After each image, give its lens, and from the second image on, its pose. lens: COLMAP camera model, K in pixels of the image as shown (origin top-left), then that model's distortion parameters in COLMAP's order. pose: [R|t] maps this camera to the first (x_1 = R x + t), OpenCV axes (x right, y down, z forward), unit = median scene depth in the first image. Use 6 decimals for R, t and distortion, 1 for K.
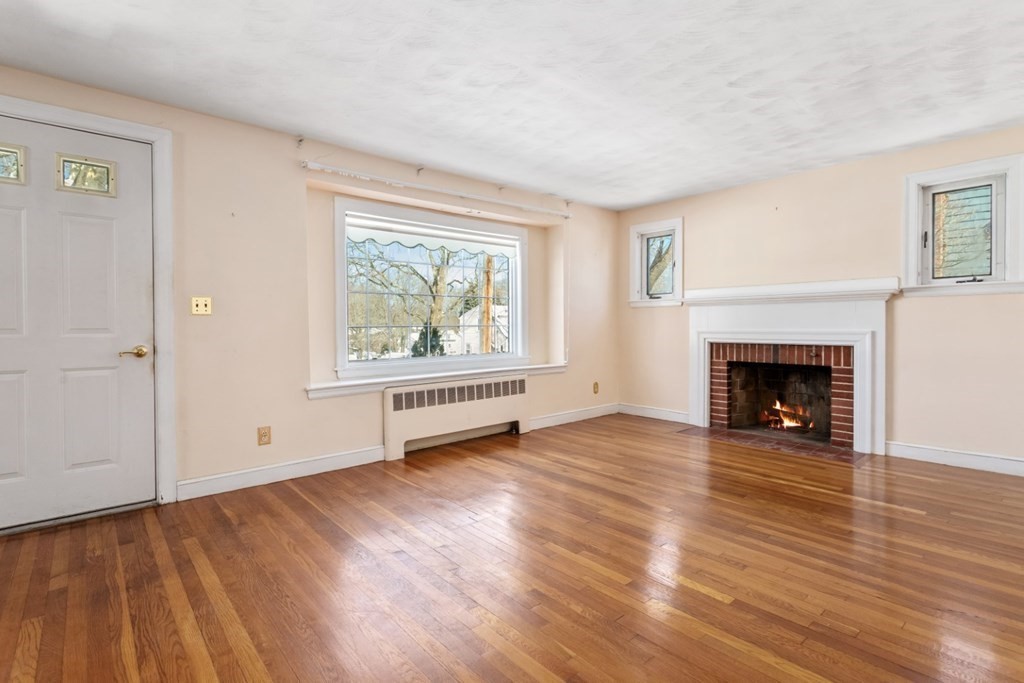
lens RADIAL K [[497.0, 0, 514.7], [0, 497.0, 330.6], [0, 0, 1]] dist [-0.000360, 0.000198]
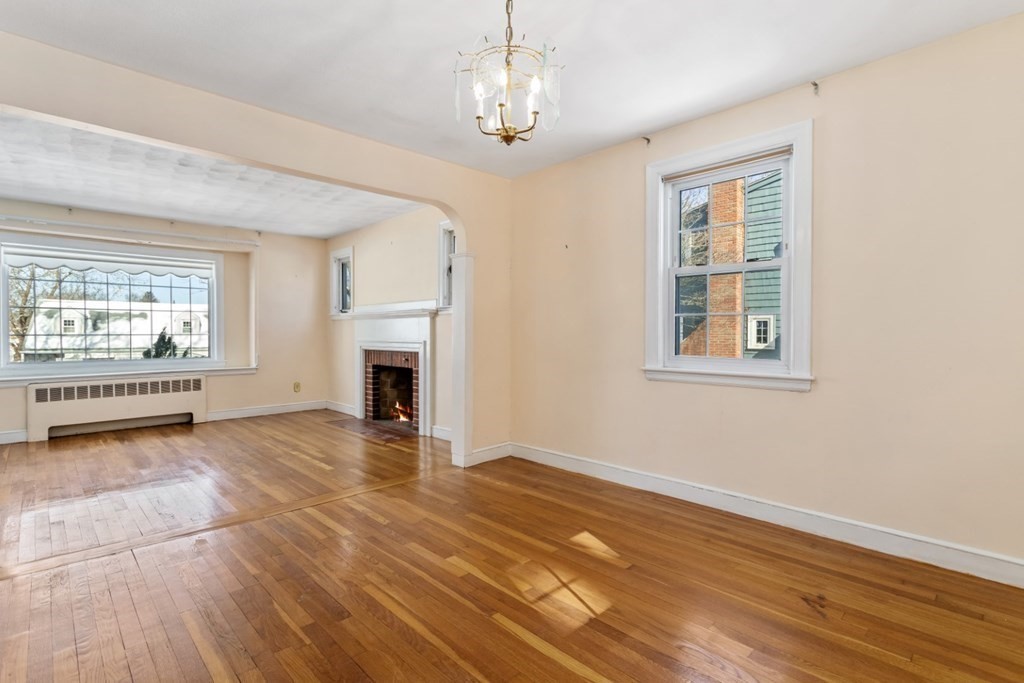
lens RADIAL K [[496.4, 0, 516.0], [0, 496.4, 341.2], [0, 0, 1]] dist [0.000986, 0.000433]
pose [[0.998947, 0.005576, 0.045538, 0.825612], [-0.005777, 0.999974, 0.004282, -0.004999], [-0.045513, -0.004540, 0.998953, -0.281940]]
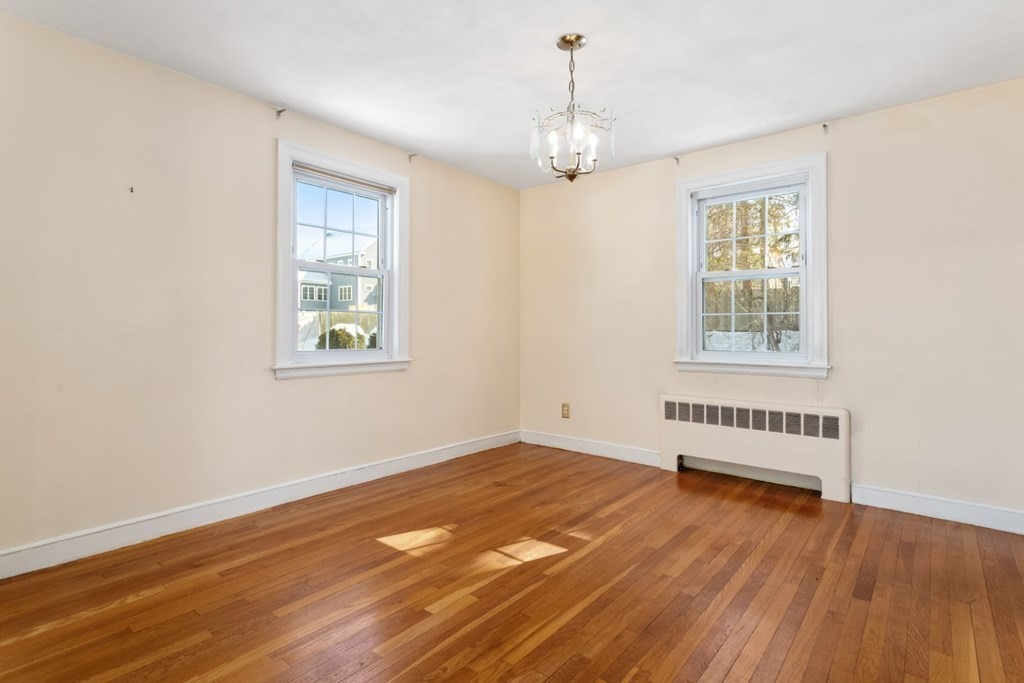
lens RADIAL K [[497.0, 0, 514.7], [0, 497.0, 330.6], [0, 0, 1]] dist [-0.000360, 0.000198]
pose [[-0.155519, 0.008394, 0.987797, 0.336794], [0.011136, 0.999915, -0.006744, -0.002307], [-0.987770, 0.009952, -0.155599, 0.263805]]
